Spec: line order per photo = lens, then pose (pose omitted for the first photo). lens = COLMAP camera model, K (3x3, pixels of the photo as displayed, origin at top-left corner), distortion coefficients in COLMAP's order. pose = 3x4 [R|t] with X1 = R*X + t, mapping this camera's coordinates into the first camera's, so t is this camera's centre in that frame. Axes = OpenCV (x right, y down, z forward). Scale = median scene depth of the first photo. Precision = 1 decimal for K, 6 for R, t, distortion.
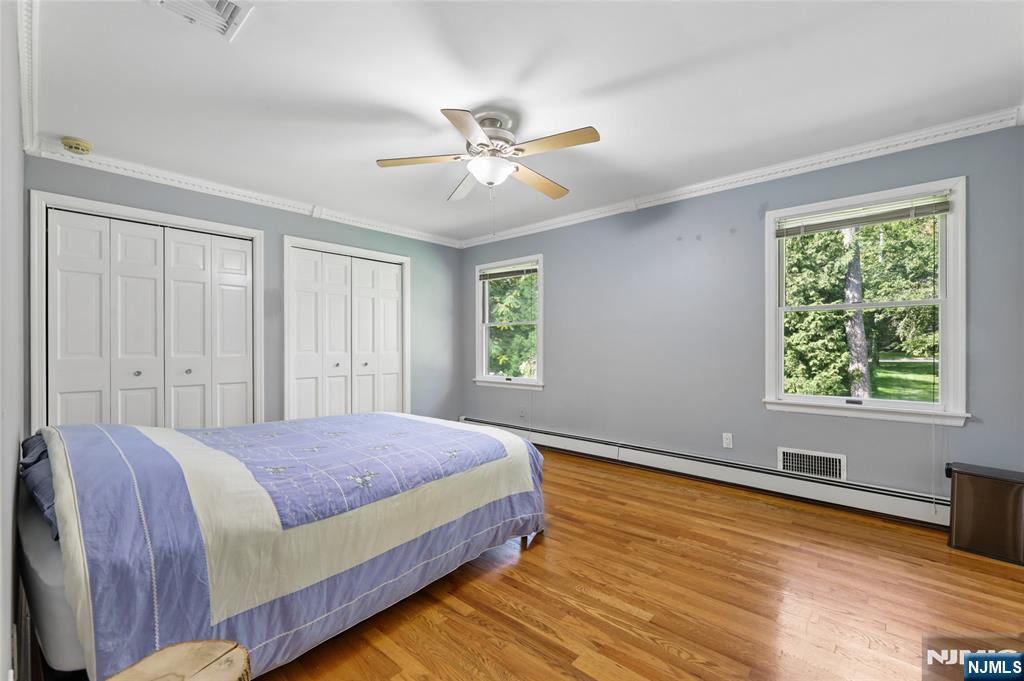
lens RADIAL K [[424.0, 0, 518.2], [0, 424.0, 346.2], [0, 0, 1]] dist [-0.000742, -0.001212]
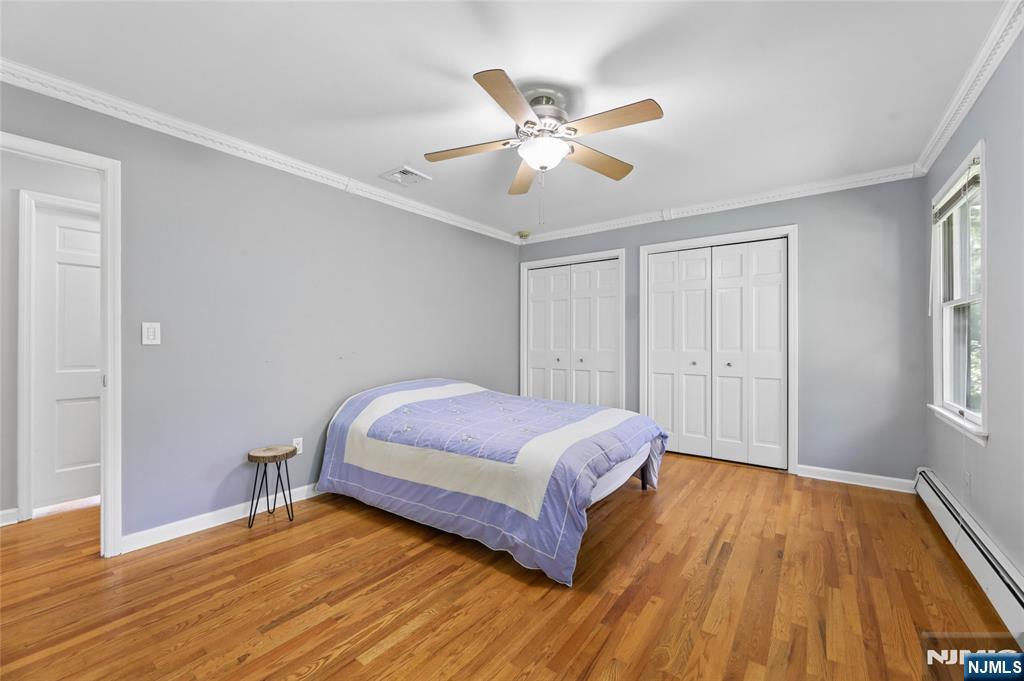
lens RADIAL K [[424.0, 0, 519.1], [0, 424.0, 338.2], [0, 0, 1]] dist [-0.000742, -0.001212]
pose [[0.078851, -0.006534, -0.996865, 0.884345], [-0.001572, 0.999976, -0.006678, -0.009520], [0.996885, 0.002094, 0.078838, 0.920356]]
